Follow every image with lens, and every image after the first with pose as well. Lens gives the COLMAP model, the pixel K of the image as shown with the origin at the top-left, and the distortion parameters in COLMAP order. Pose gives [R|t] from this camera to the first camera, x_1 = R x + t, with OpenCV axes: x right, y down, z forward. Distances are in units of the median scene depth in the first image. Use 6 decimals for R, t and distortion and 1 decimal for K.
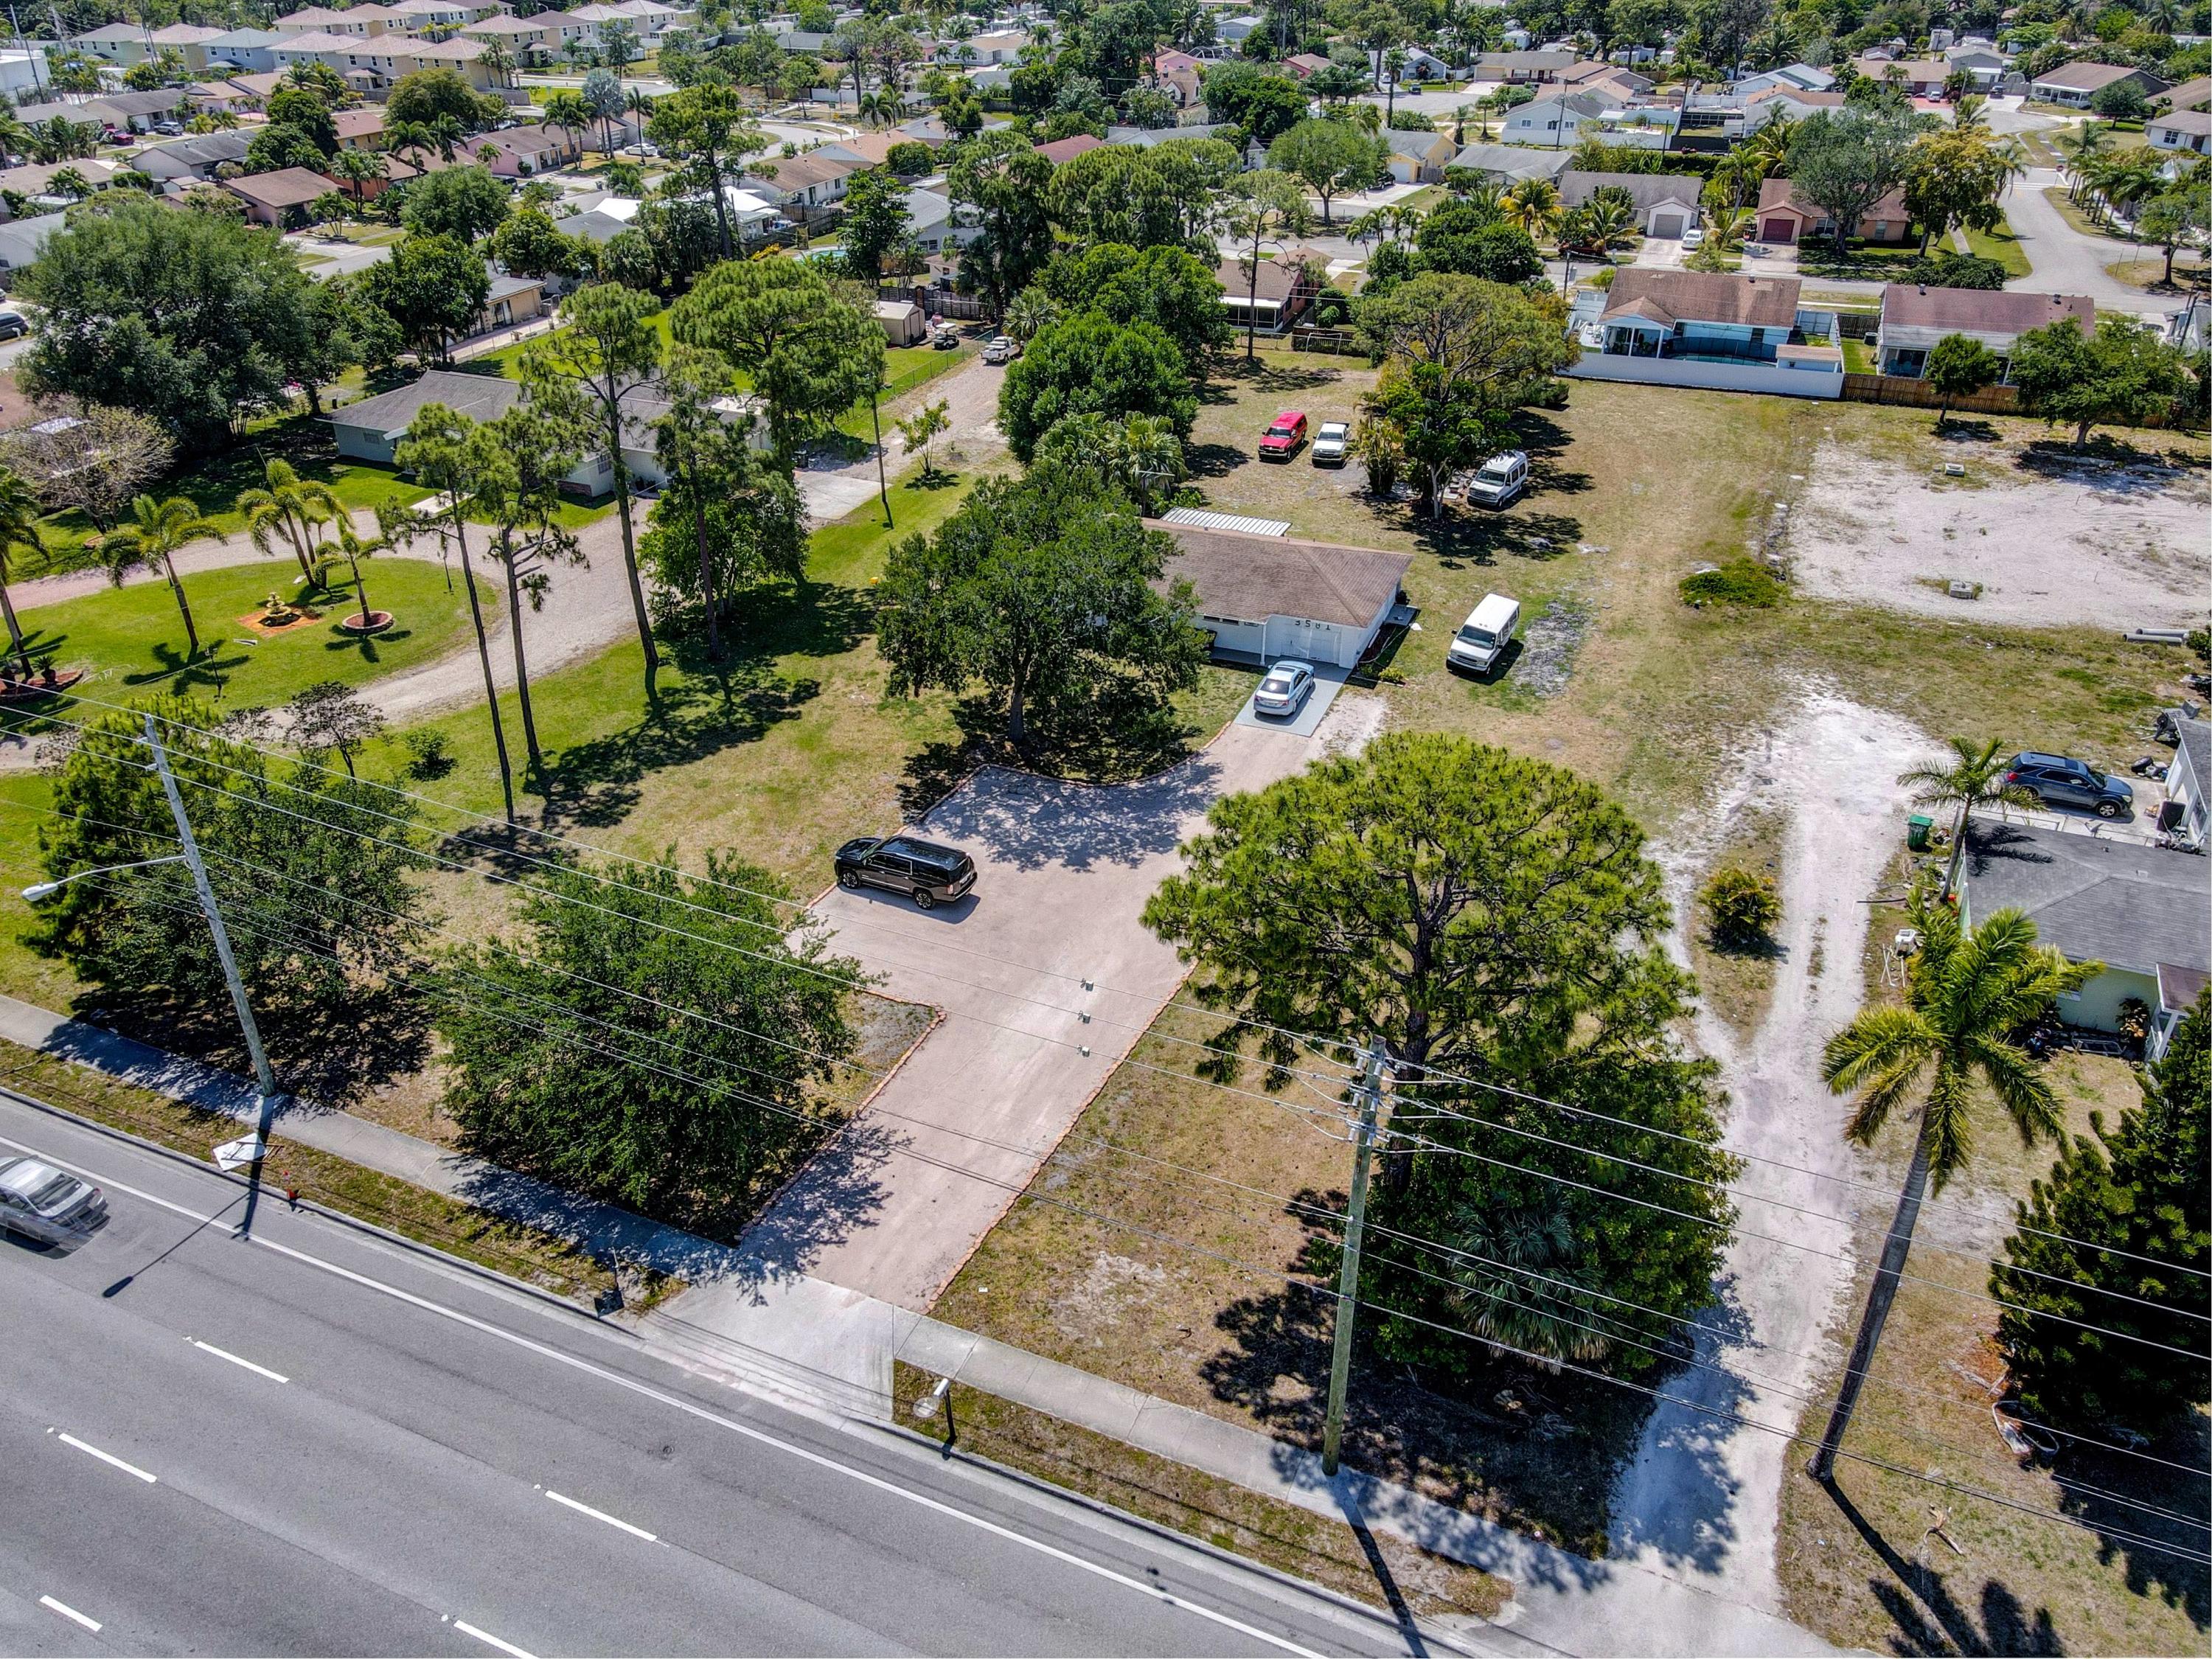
lens RADIAL K [[1552.7, 0, 1106.0], [0, 1552.7, 829.5], [0, 0, 1]] dist [-0.001397, 0.031835]
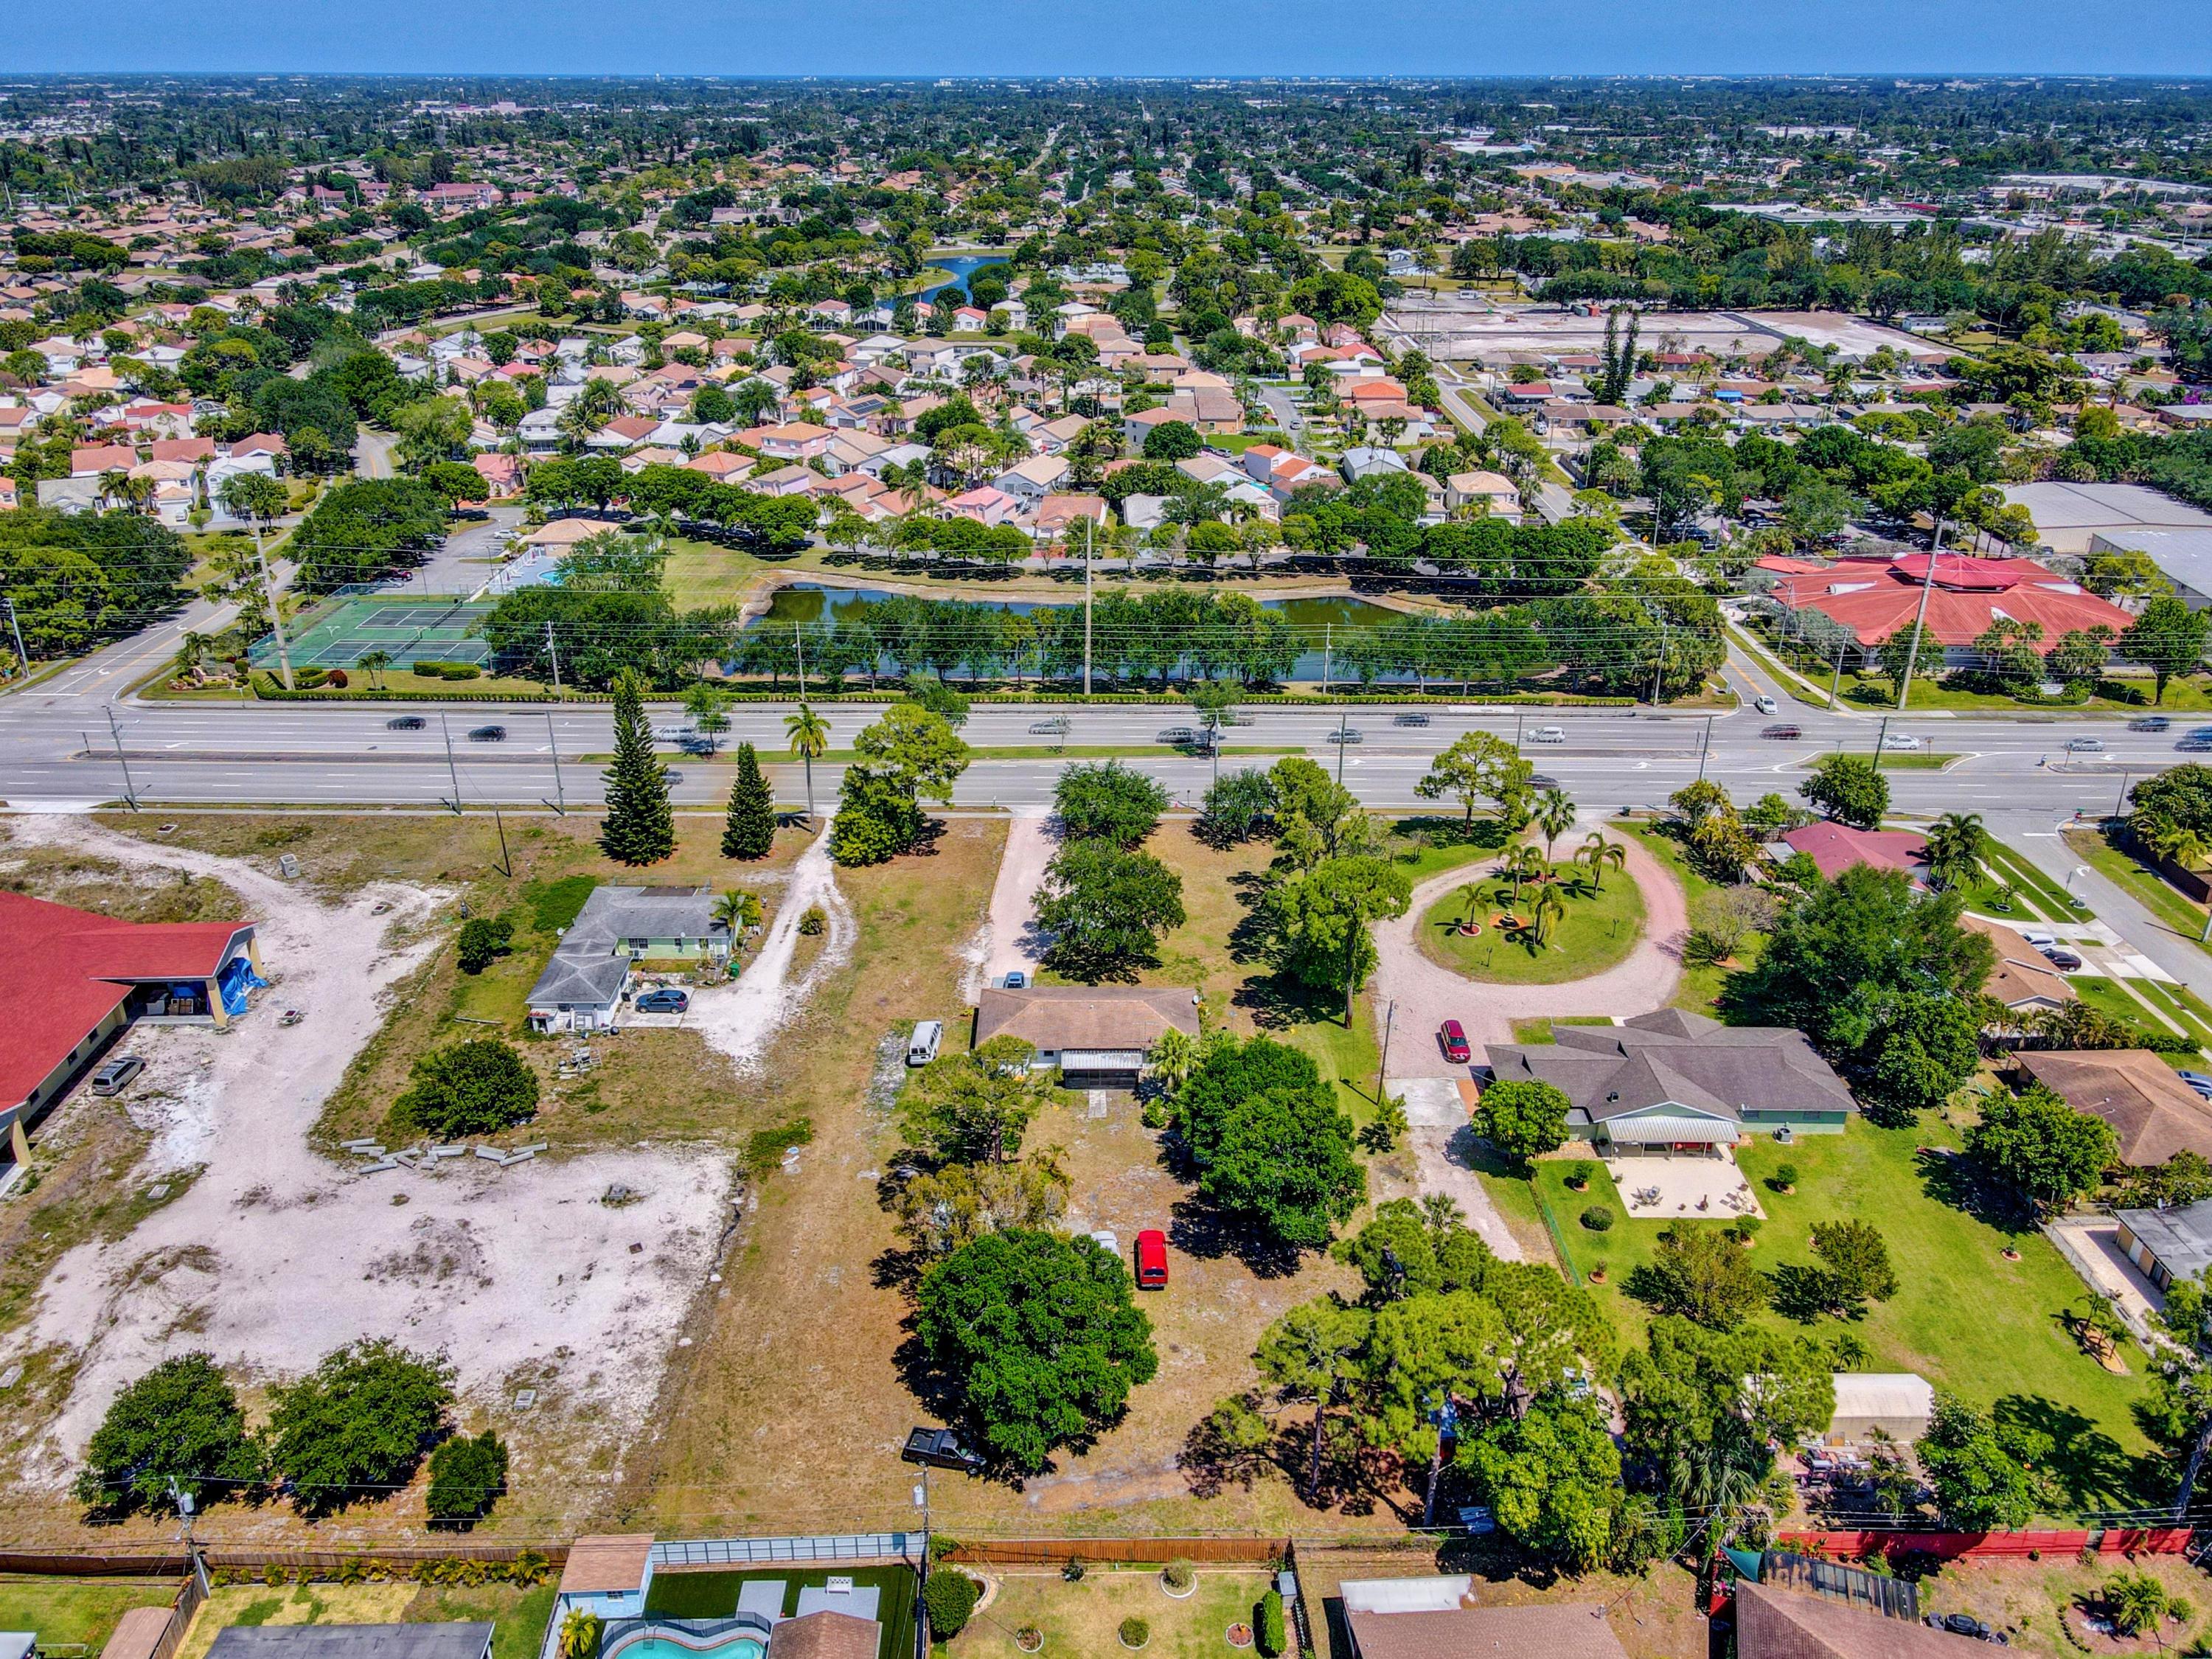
lens RADIAL K [[1630.8, 0, 1106.0], [0, 1630.8, 829.5], [0, 0, 1]] dist [-0.007014, 0.061298]
pose [[-0.918930, 0.167017, -0.357314, 0.715934], [-0.209139, 0.561753, 0.800434, -1.890018], [0.334409, 0.810271, -0.481282, 1.858089]]
